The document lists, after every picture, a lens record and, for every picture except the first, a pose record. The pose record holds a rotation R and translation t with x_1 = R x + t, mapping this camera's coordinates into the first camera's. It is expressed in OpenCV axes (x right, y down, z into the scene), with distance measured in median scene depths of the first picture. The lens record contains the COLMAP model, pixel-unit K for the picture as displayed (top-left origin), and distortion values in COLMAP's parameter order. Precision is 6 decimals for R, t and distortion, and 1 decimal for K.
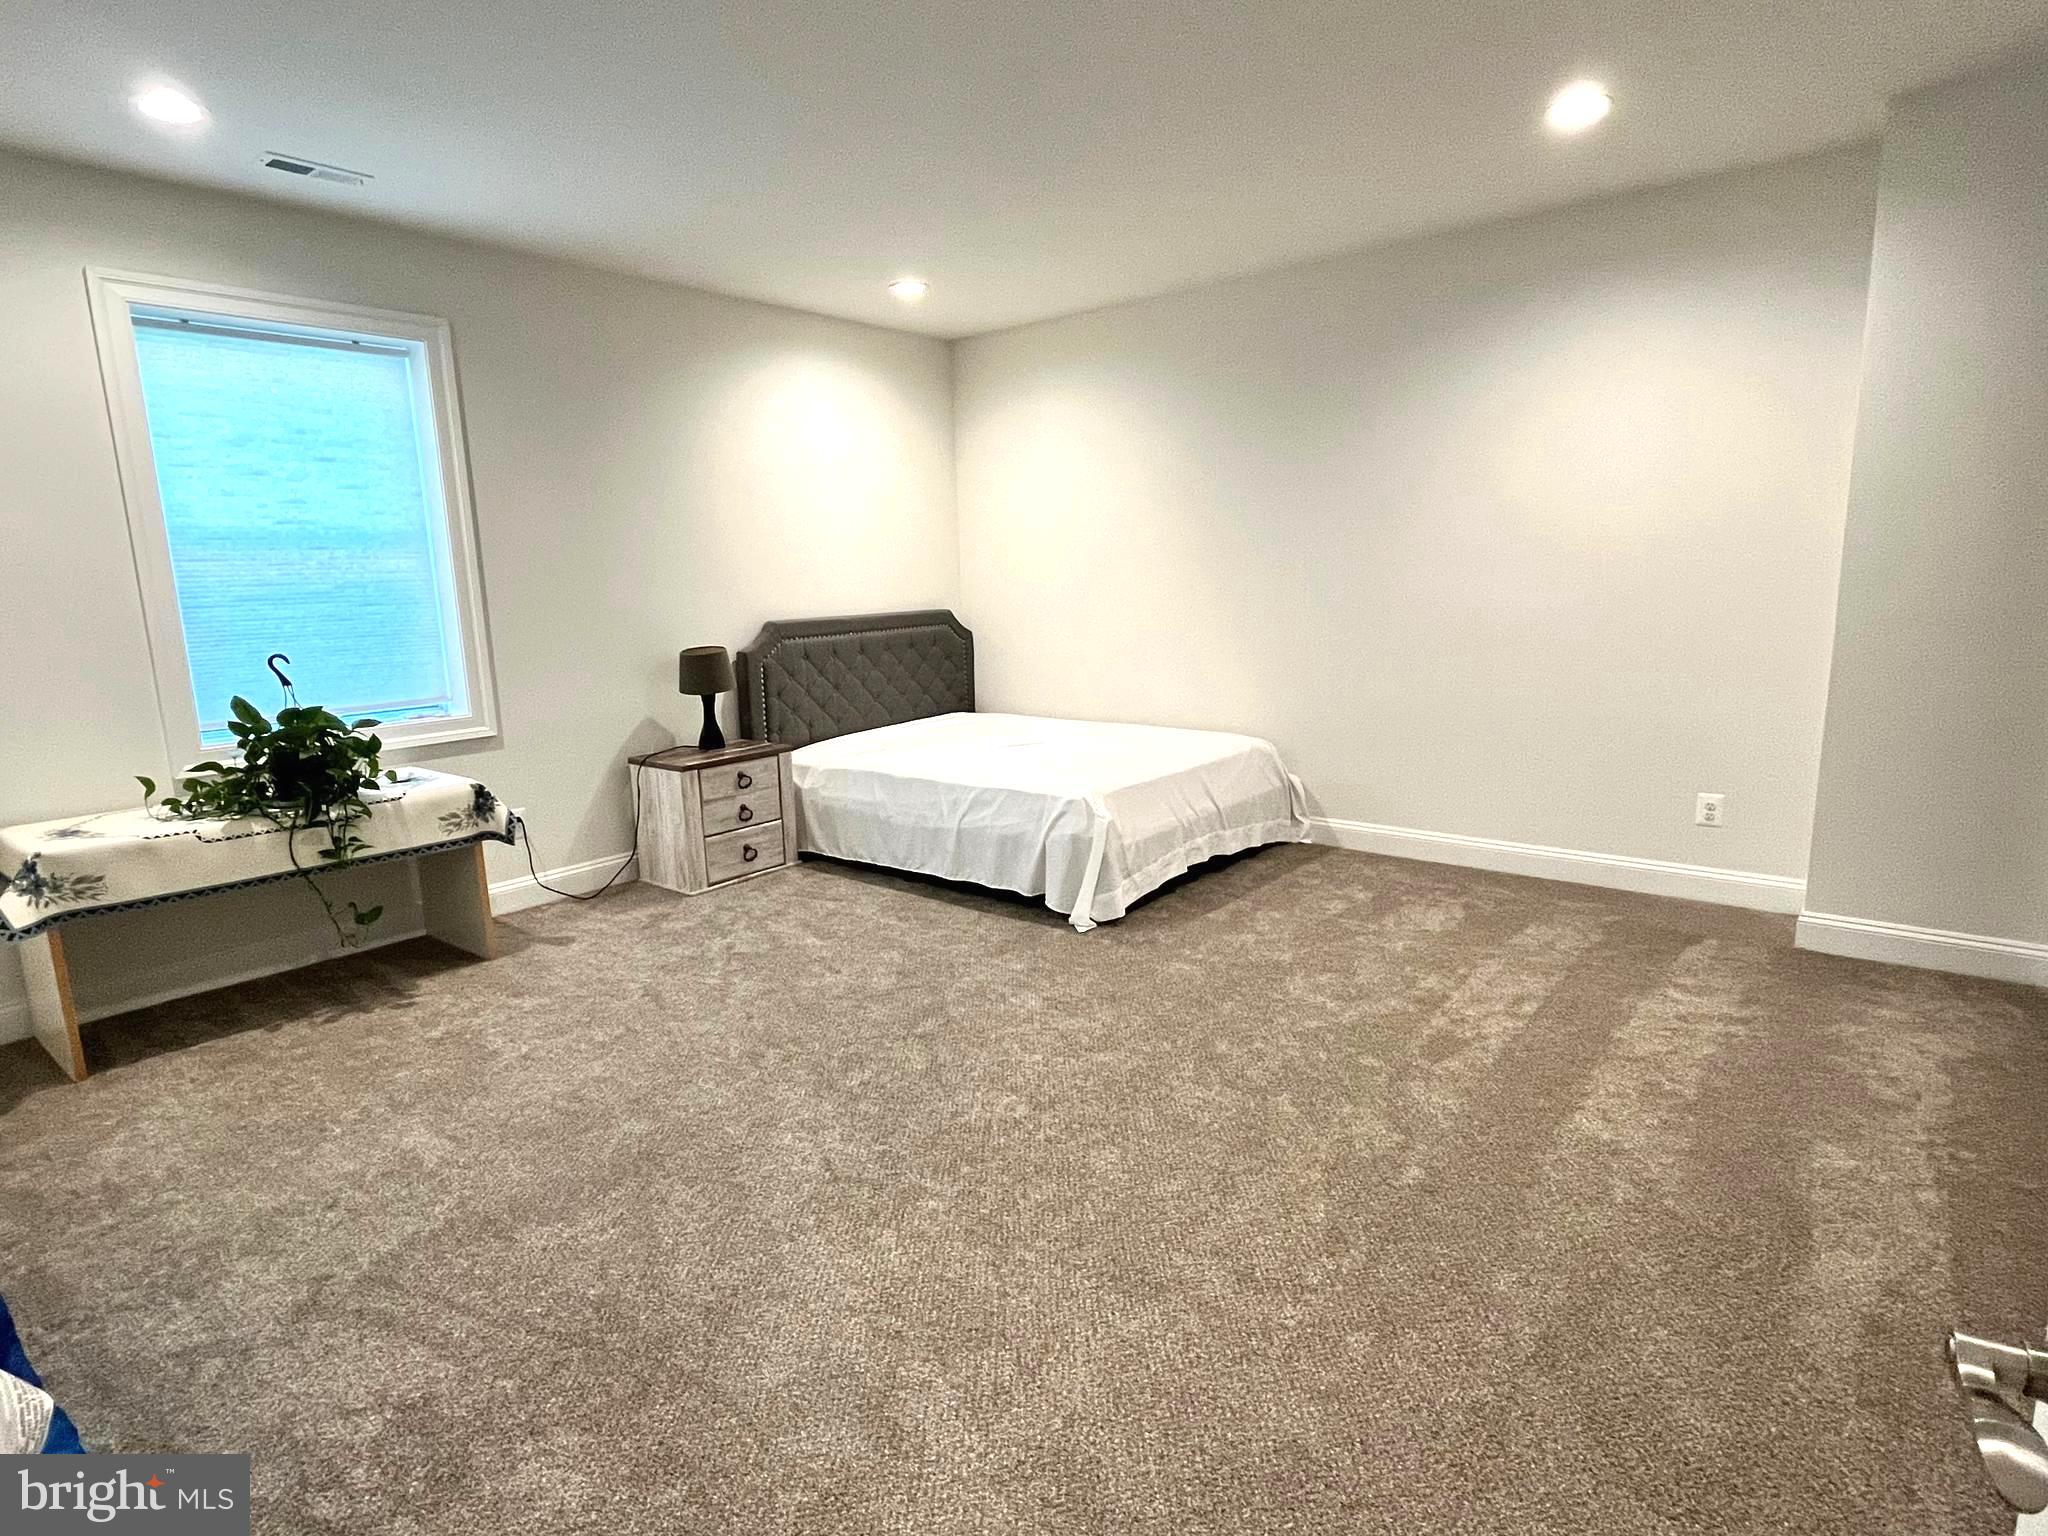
lens RADIAL K [[1078.2, 0, 1021.7], [0, 1078.2, 769.9], [0, 0, 1]] dist [-0.002742, -0.000101]
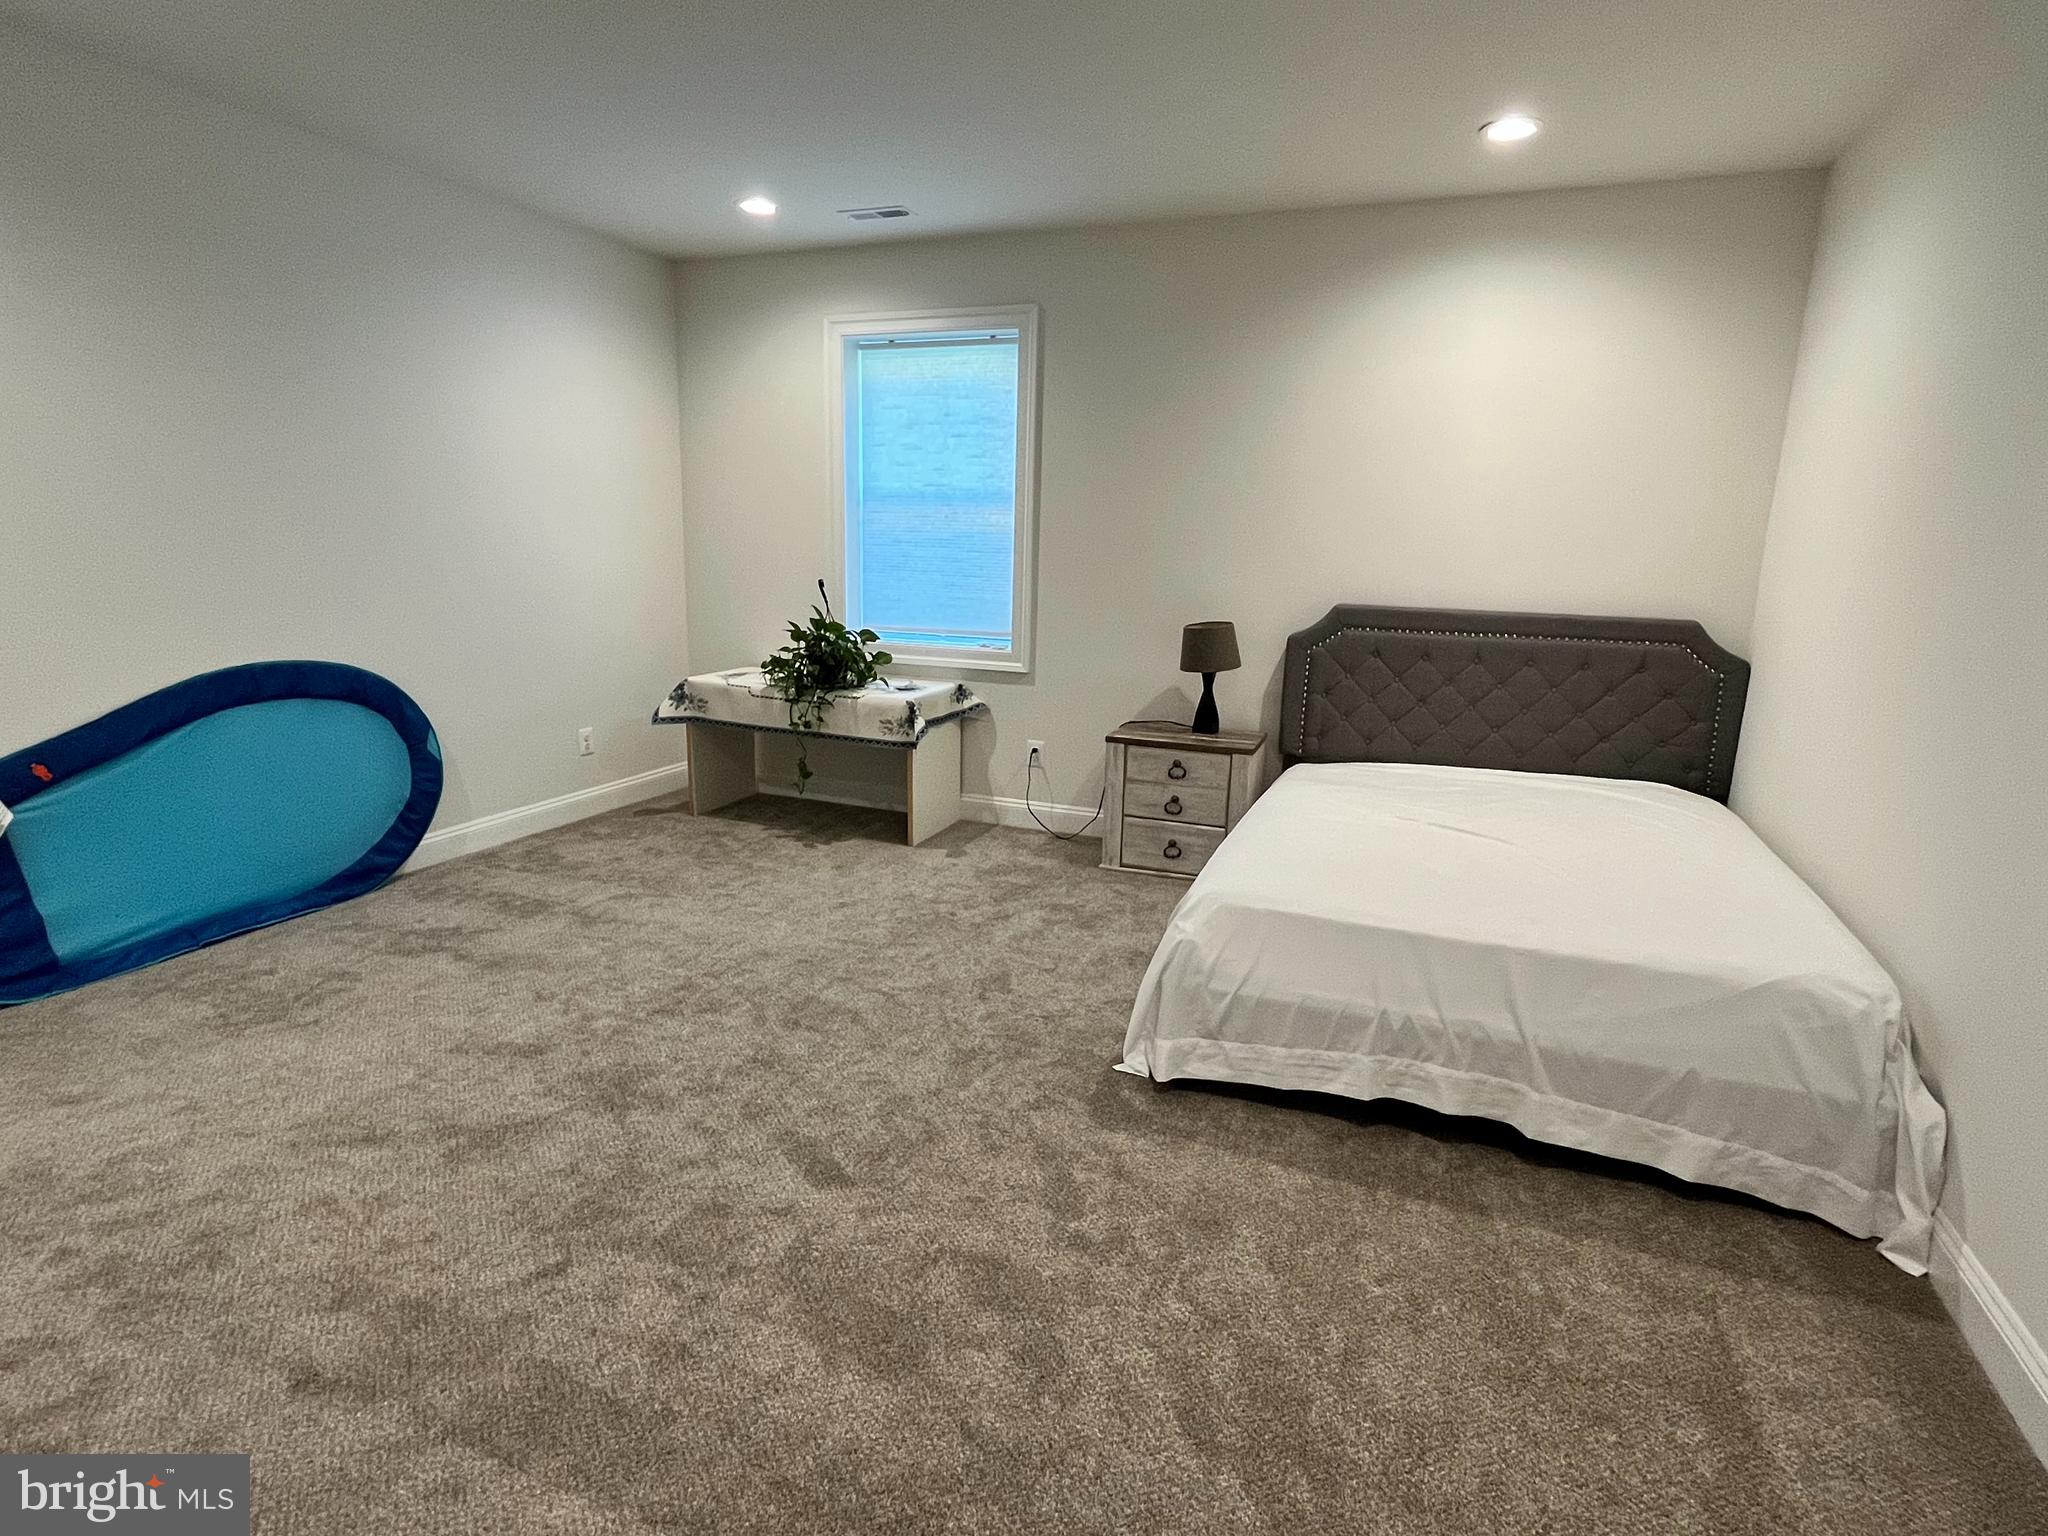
lens RADIAL K [[1078.2, 0, 1023.0], [0, 1078.2, 768.1], [0, 0, 1]] dist [-0.002742, -0.000101]
pose [[0.303278, 0.239478, -0.922319, 0.613168], [-0.208053, 0.961195, 0.181160, -0.147241], [0.929912, 0.136949, 0.341334, 0.648973]]
